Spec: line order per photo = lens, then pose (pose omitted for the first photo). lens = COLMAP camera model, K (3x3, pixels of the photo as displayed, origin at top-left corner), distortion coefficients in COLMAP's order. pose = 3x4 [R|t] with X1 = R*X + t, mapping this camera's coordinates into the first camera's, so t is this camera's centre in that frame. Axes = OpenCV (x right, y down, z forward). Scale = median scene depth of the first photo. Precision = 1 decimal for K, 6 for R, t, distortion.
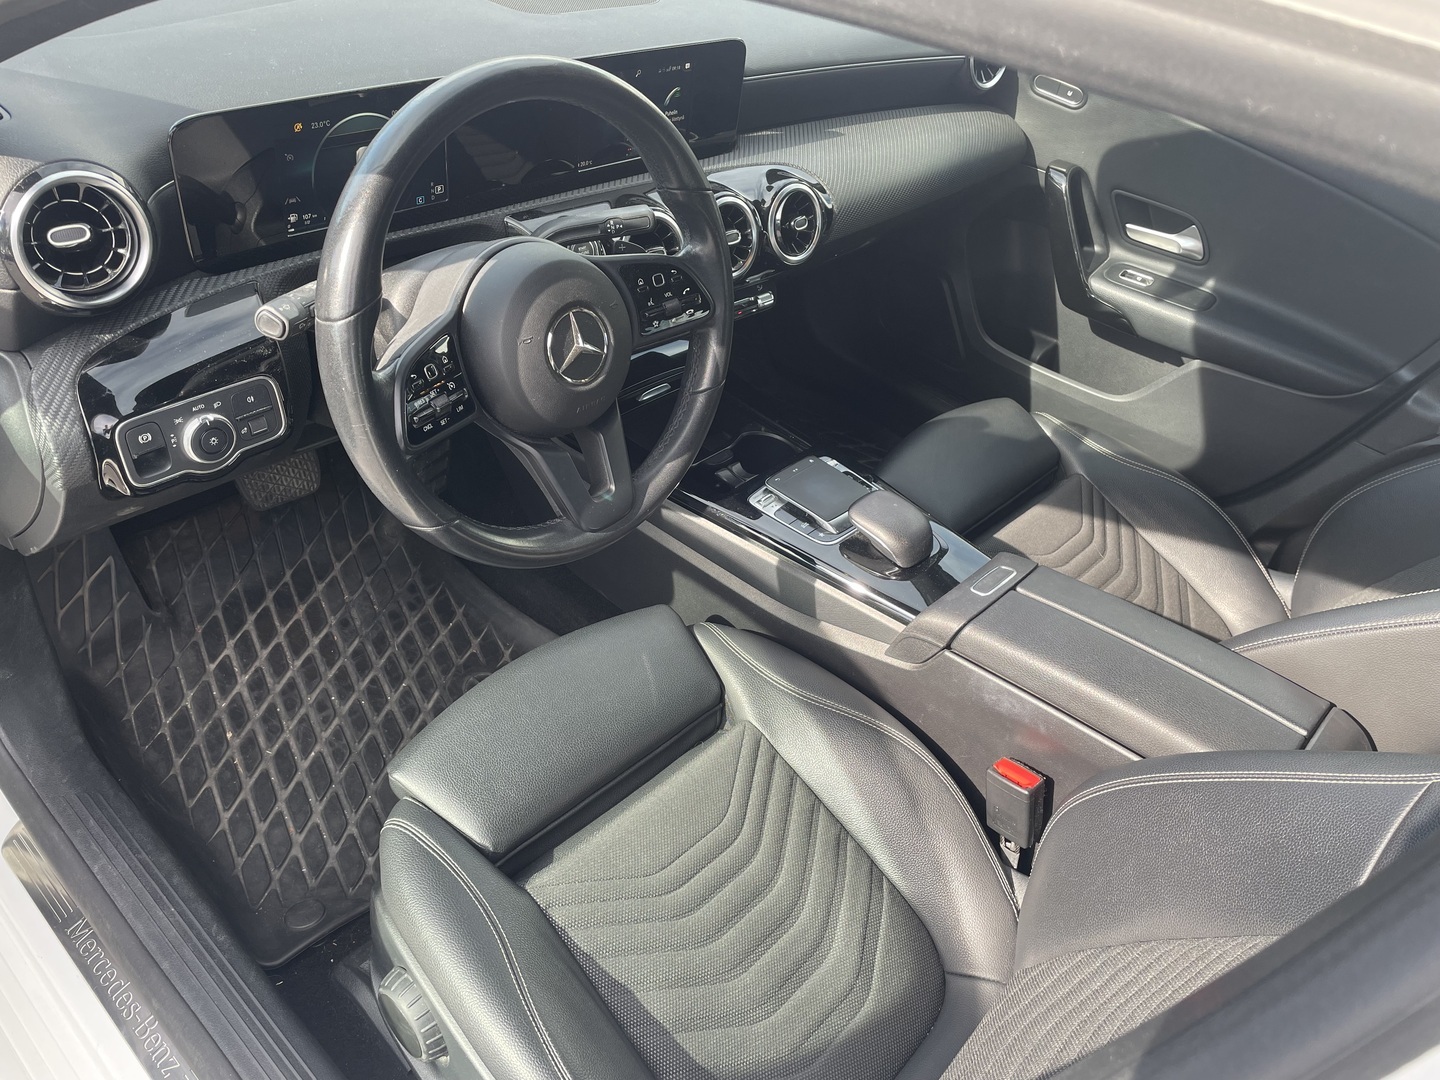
lens RADIAL K [[1079.6, 0, 720.0], [0, 1079.6, 540.0], [0, 0, 1]] dist [0.094283, -0.129381]
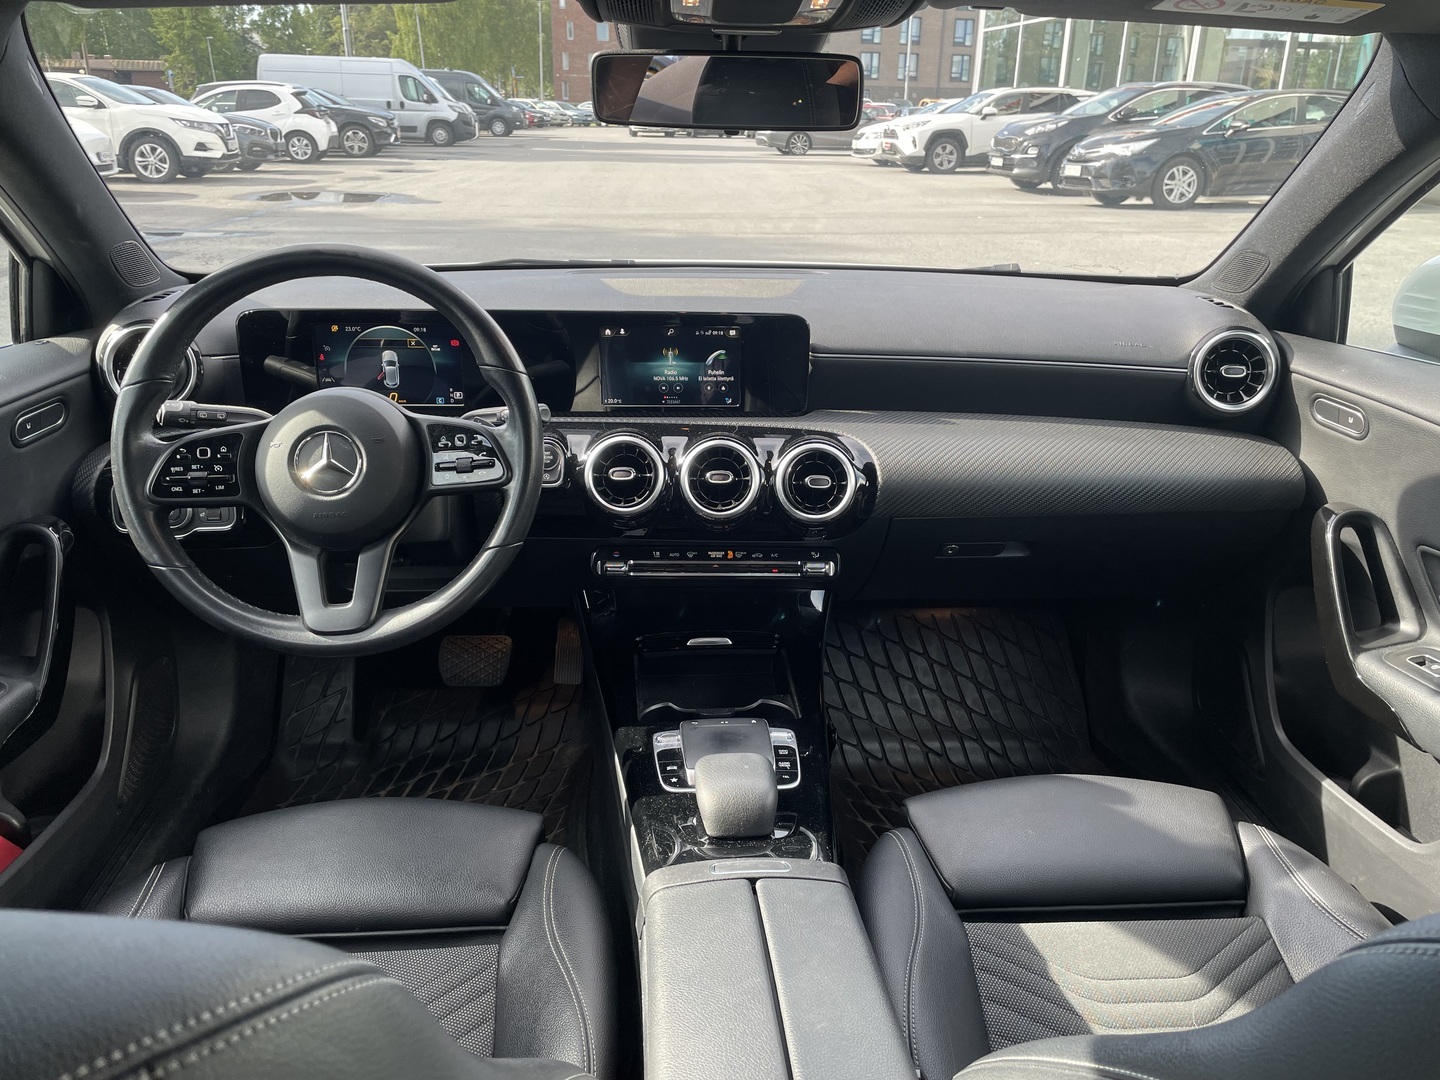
lens RADIAL K [[1079.6, 0, 720.0], [0, 1079.6, 540.0], [0, 0, 1]] dist [0.094283, -0.129381]
pose [[0.726554, 0.099953, -0.679801, 0.528368], [-0.362227, 0.896436, -0.255333, 0.023778], [0.583876, 0.431755, 0.687514, 0.250306]]
